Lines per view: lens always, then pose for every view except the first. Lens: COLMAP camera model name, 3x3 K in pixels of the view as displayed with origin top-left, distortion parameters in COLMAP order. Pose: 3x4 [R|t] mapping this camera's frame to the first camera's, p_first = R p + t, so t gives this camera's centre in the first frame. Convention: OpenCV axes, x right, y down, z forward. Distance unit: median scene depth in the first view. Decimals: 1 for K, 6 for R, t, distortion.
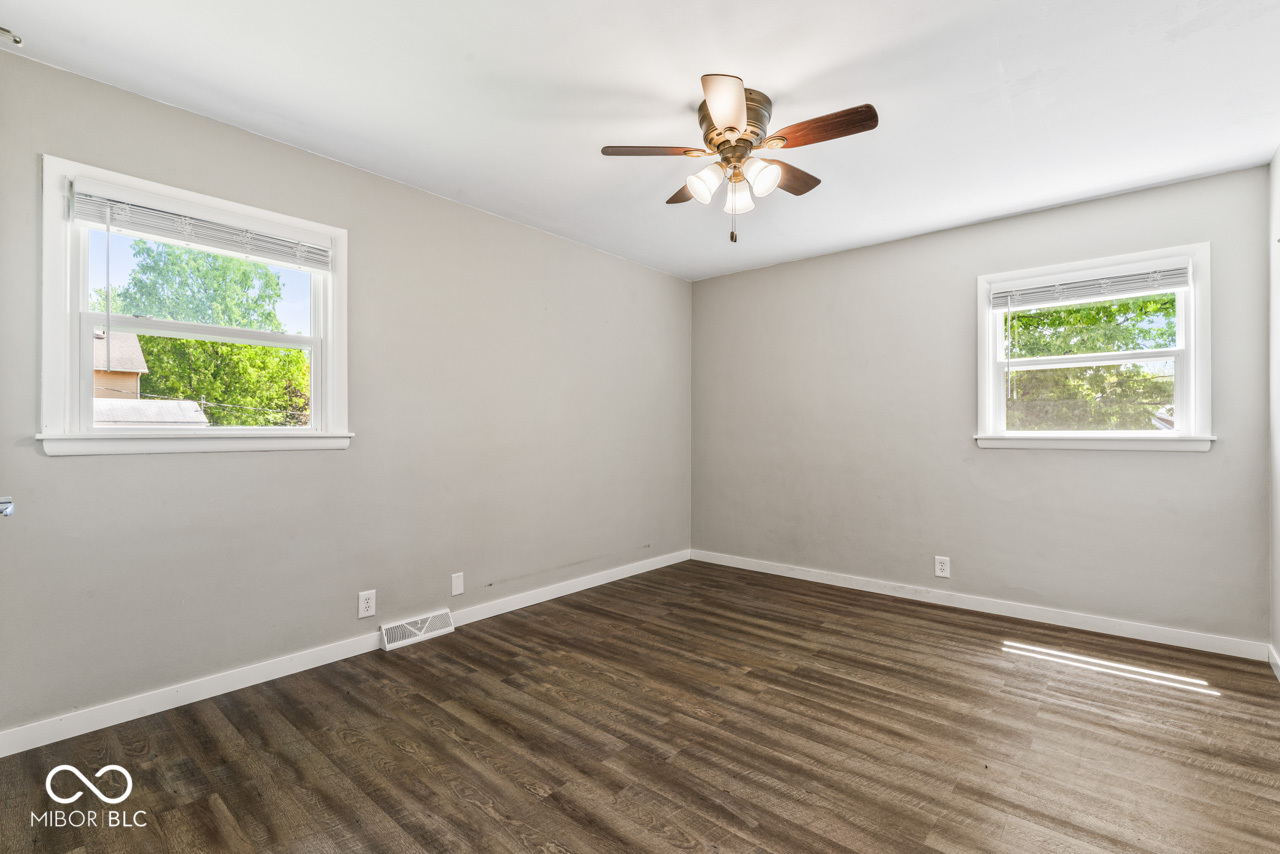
lens RADIAL K [[590.1, 0, 645.1], [0, 590.1, 420.9], [0, 0, 1]] dist [-0.004506, -0.000374]
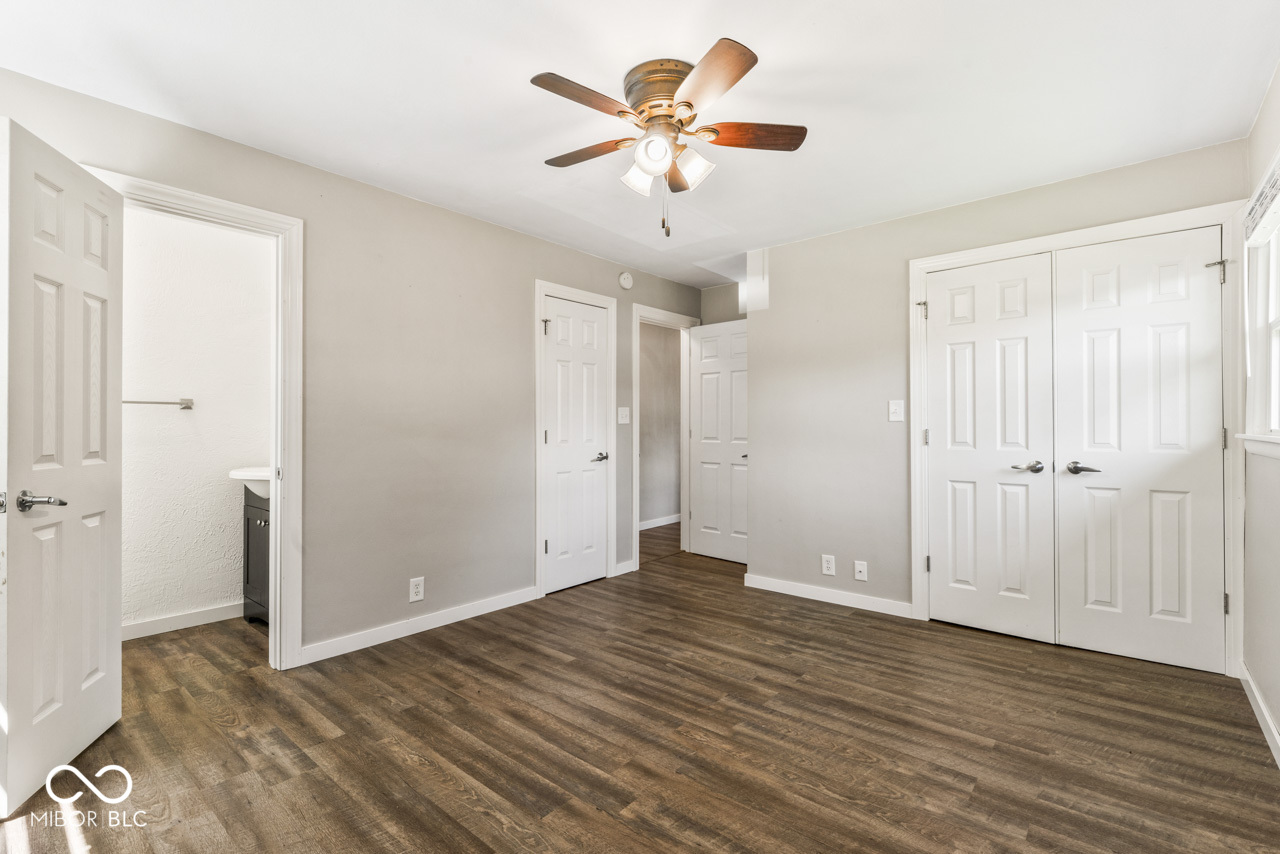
lens RADIAL K [[590.1, 0, 640.0], [0, 590.1, 427.7], [0, 0, 1]] dist [-0.004506, -0.000374]
pose [[-0.999987, 0.000964, 0.005038, 0.189263], [0.000916, 0.999955, -0.009472, 0.018231], [-0.005047, -0.009467, -0.999942, 1.981740]]
